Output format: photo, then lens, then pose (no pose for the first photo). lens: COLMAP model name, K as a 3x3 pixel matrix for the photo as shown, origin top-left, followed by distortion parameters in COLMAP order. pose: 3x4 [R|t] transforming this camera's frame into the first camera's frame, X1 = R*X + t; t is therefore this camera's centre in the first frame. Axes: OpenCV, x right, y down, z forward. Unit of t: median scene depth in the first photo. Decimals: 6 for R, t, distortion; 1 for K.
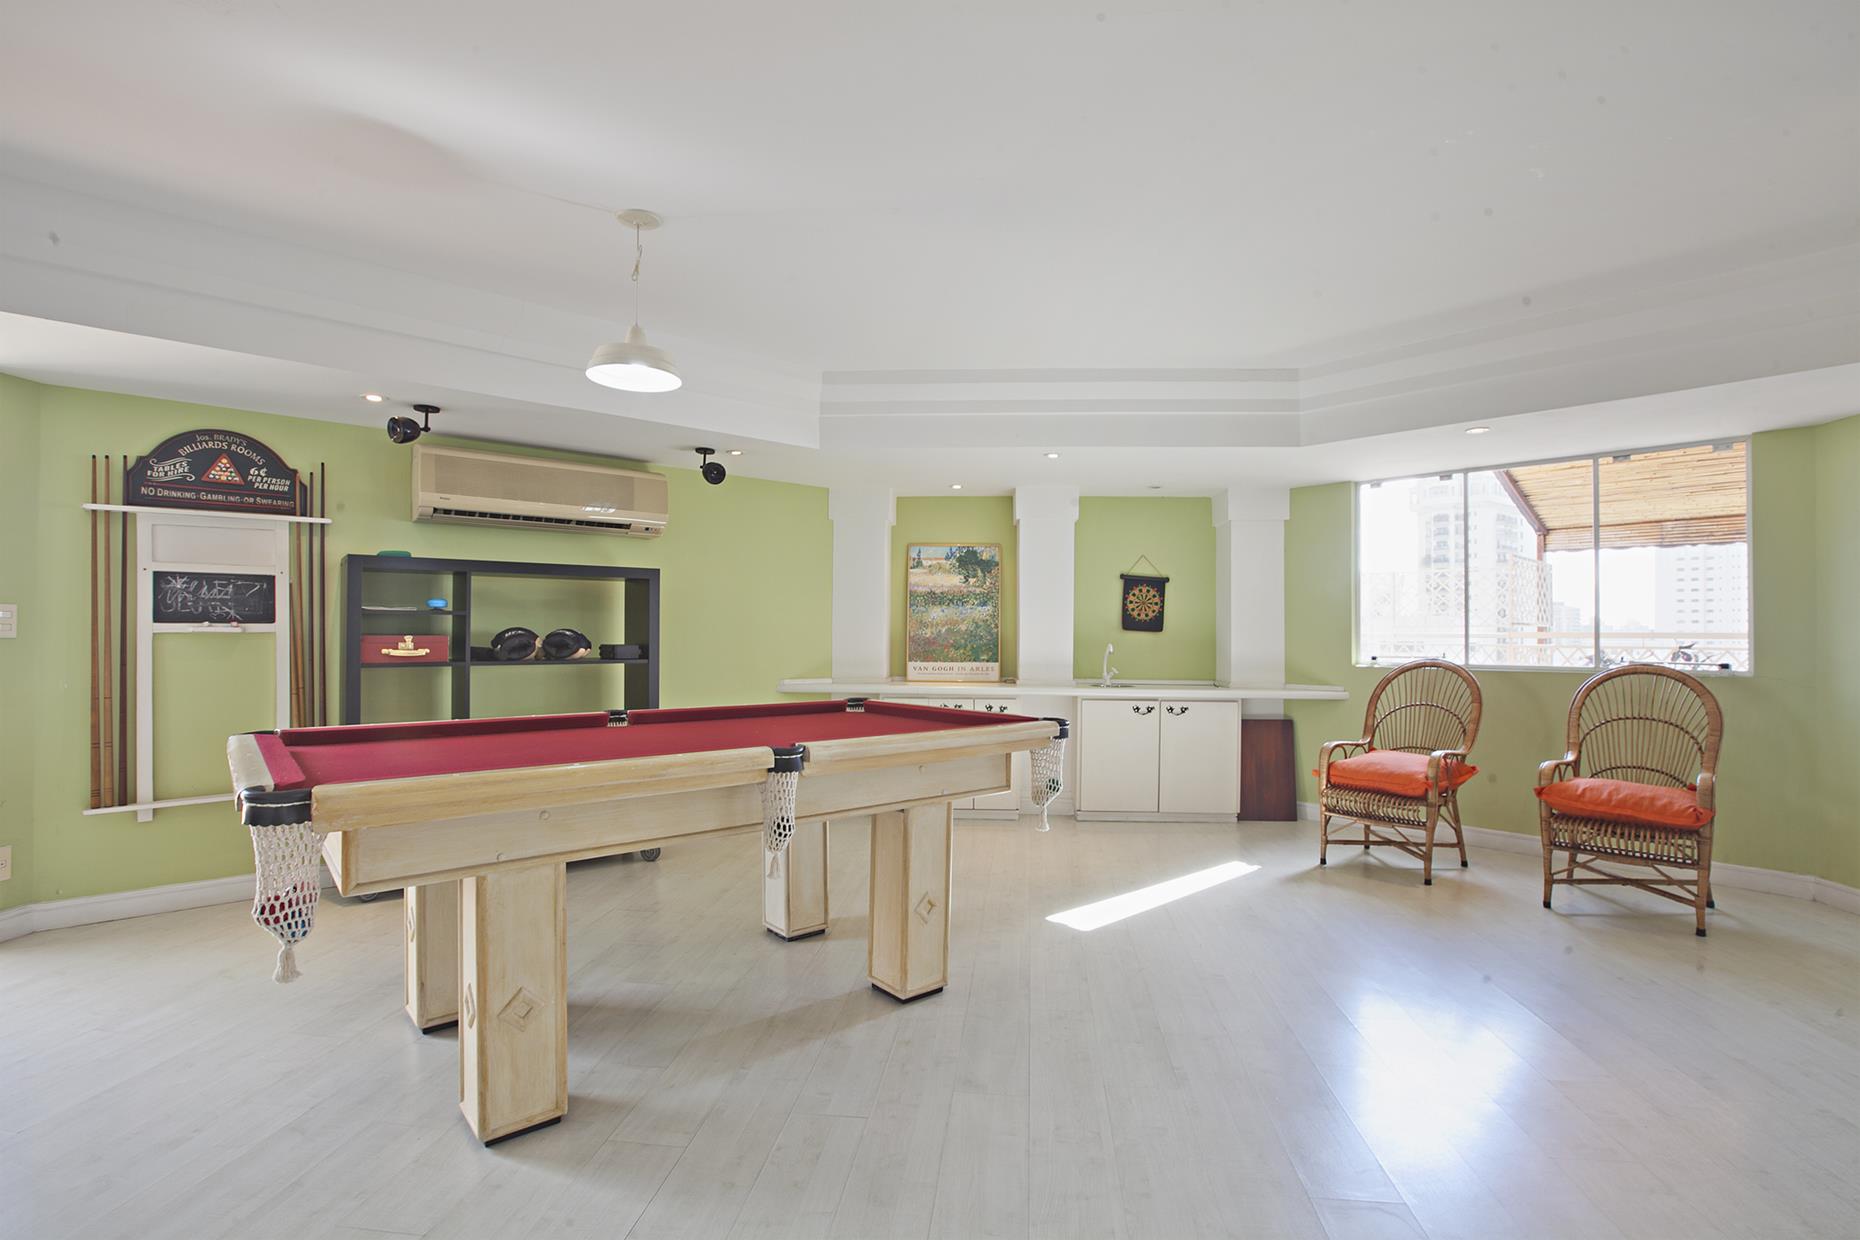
lens RADIAL K [[870.8, 0, 920.7], [0, 870.8, 631.8], [0, 0, 1]] dist [-0.026940, 0.002398]
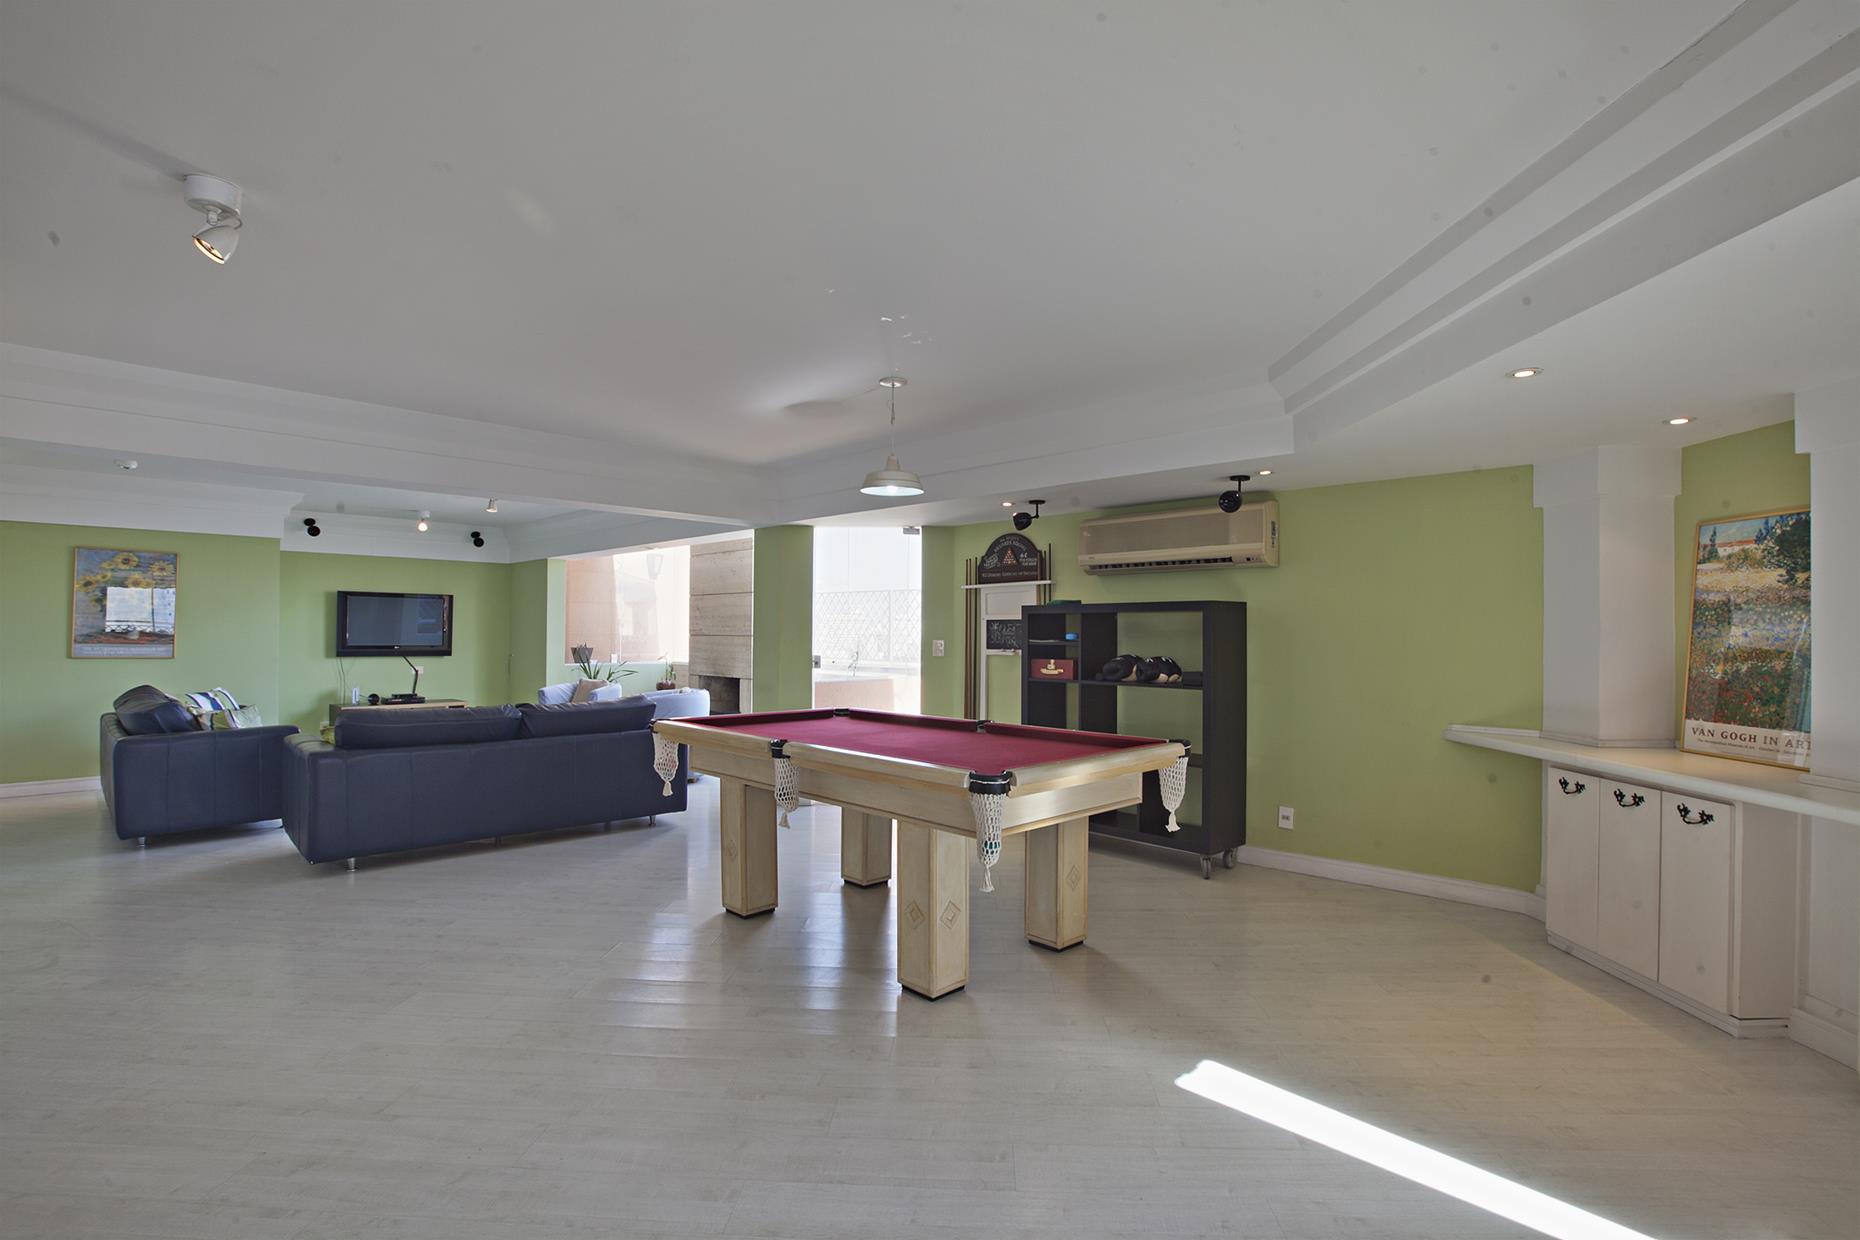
lens RADIAL K [[870.8, 0, 932.8], [0, 870.8, 629.7], [0, 0, 1]] dist [-0.026940, 0.002398]
pose [[0.092872, -0.010952, -0.995618, 0.712291], [-0.006598, 0.999911, -0.011614, -0.023045], [0.995656, 0.007648, 0.092791, 0.576097]]
